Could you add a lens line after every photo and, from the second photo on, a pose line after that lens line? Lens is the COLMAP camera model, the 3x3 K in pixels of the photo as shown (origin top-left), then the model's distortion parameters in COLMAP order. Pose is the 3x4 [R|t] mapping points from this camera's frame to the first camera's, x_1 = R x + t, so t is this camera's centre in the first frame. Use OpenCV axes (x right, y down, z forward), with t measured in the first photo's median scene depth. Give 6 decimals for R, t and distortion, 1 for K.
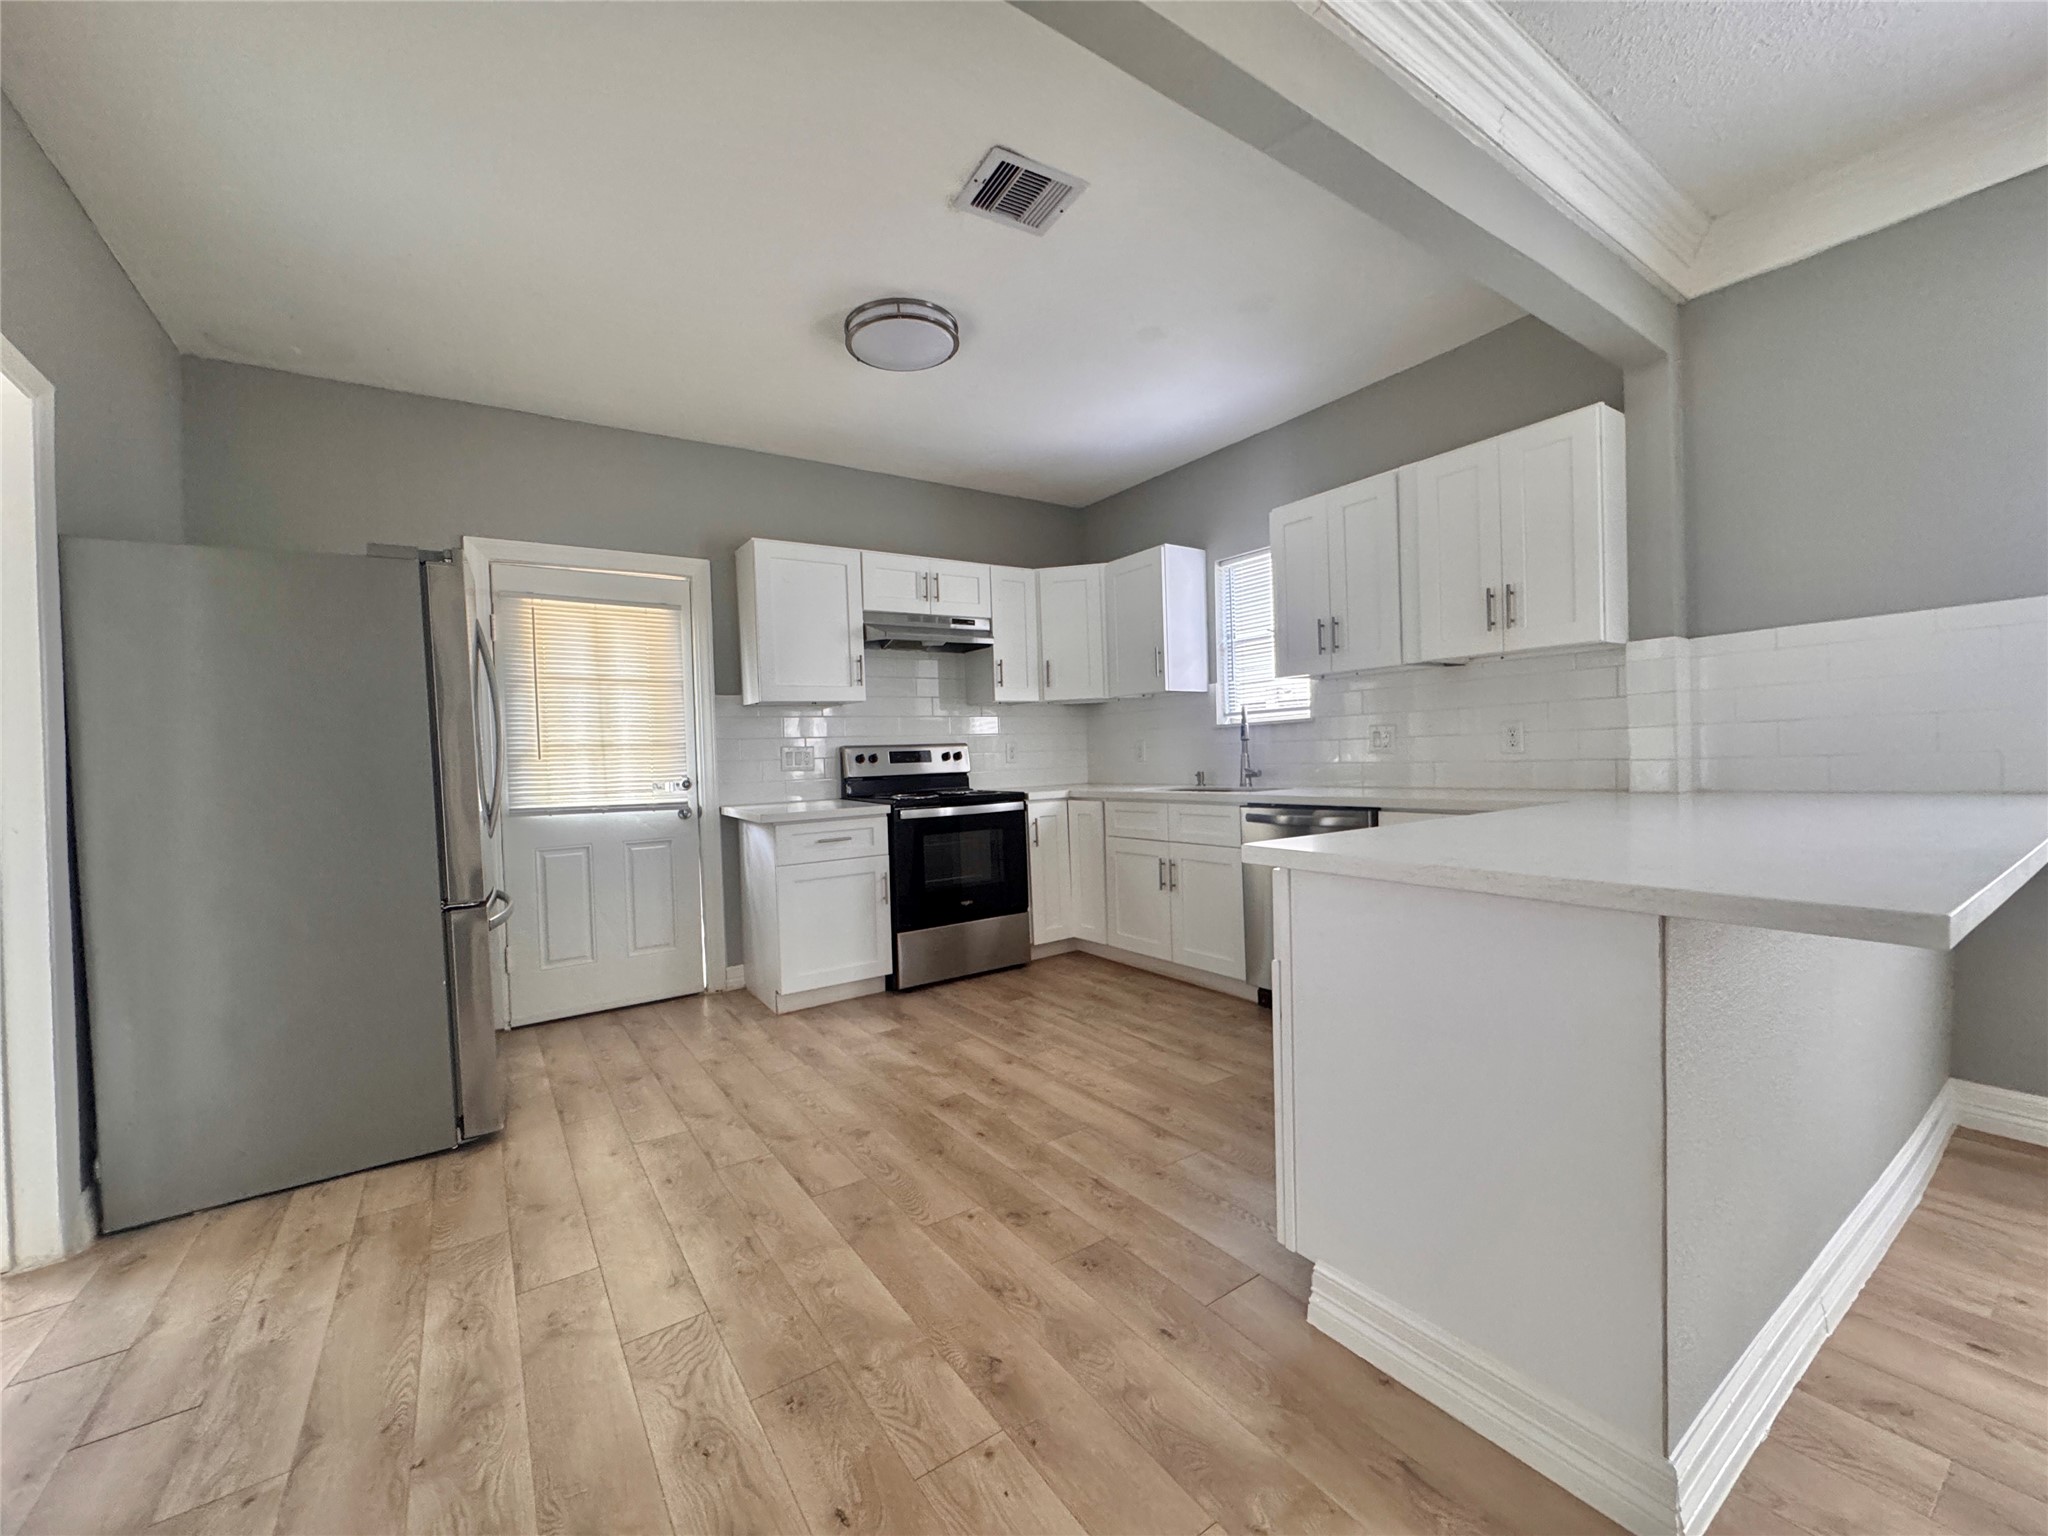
lens RADIAL K [[818.9, 0, 1024.0], [0, 818.9, 768.0], [0, 0, 1]] dist [-0.002474, 0.000243]
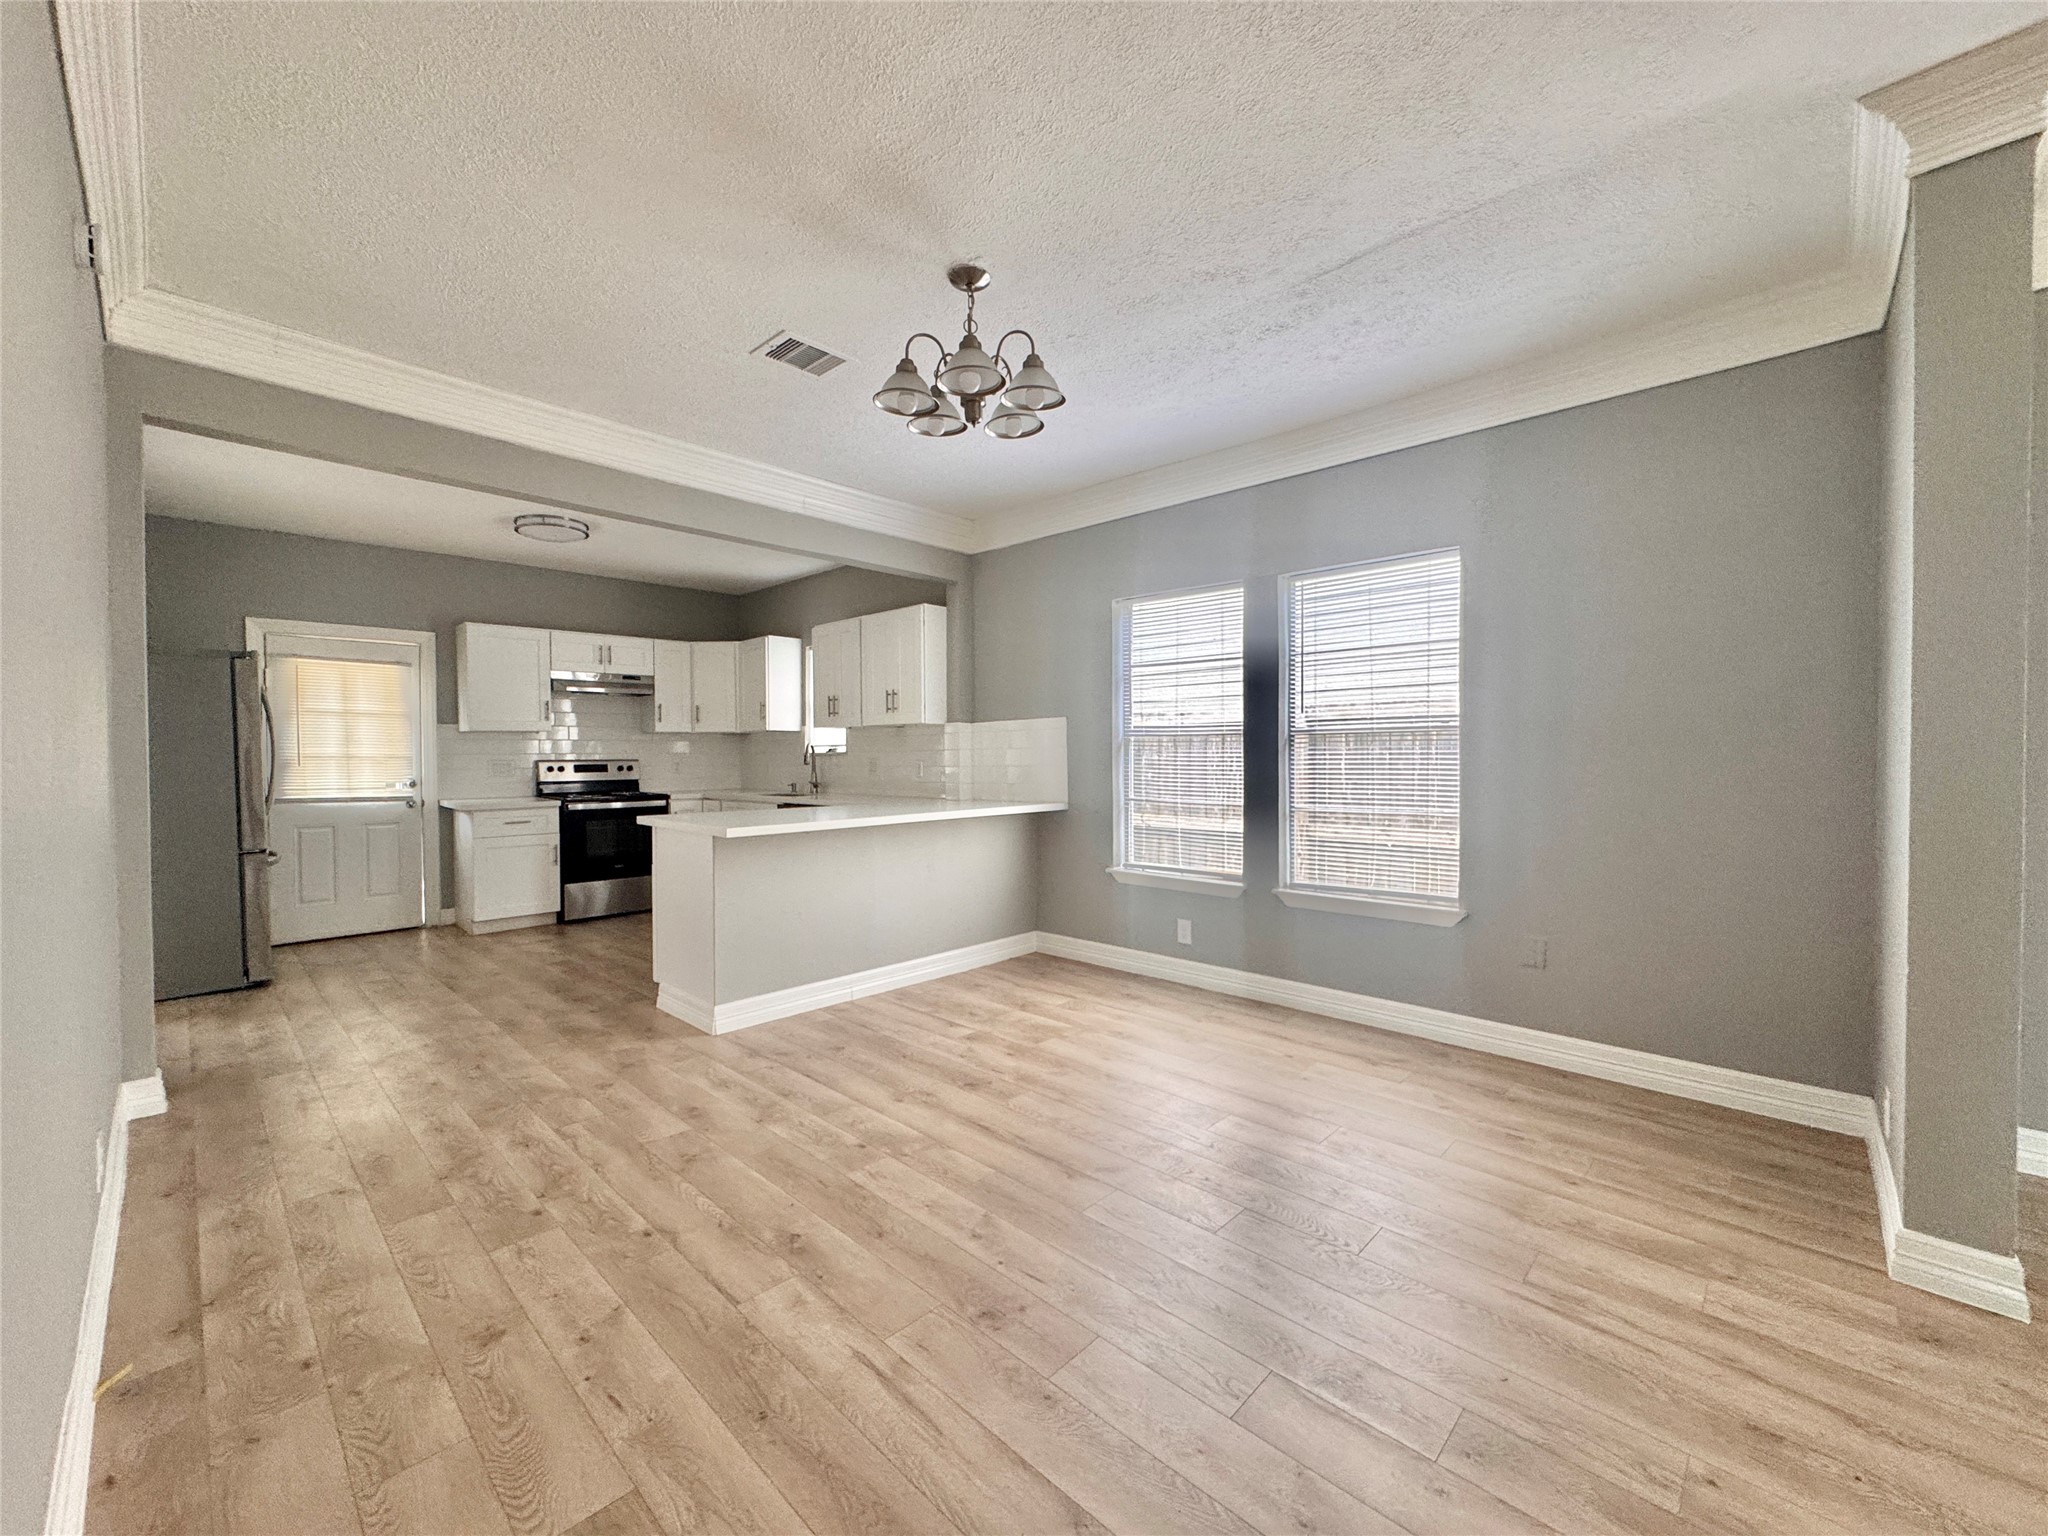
lens RADIAL K [[818.9, 0, 1024.0], [0, 818.9, 768.0], [0, 0, 1]] dist [-0.002474, 0.000243]
pose [[0.978447, 0.024896, 0.204994, 0.363504], [-0.023819, 0.999686, -0.007719, -0.024483], [-0.205122, 0.002670, 0.978733, -0.669274]]
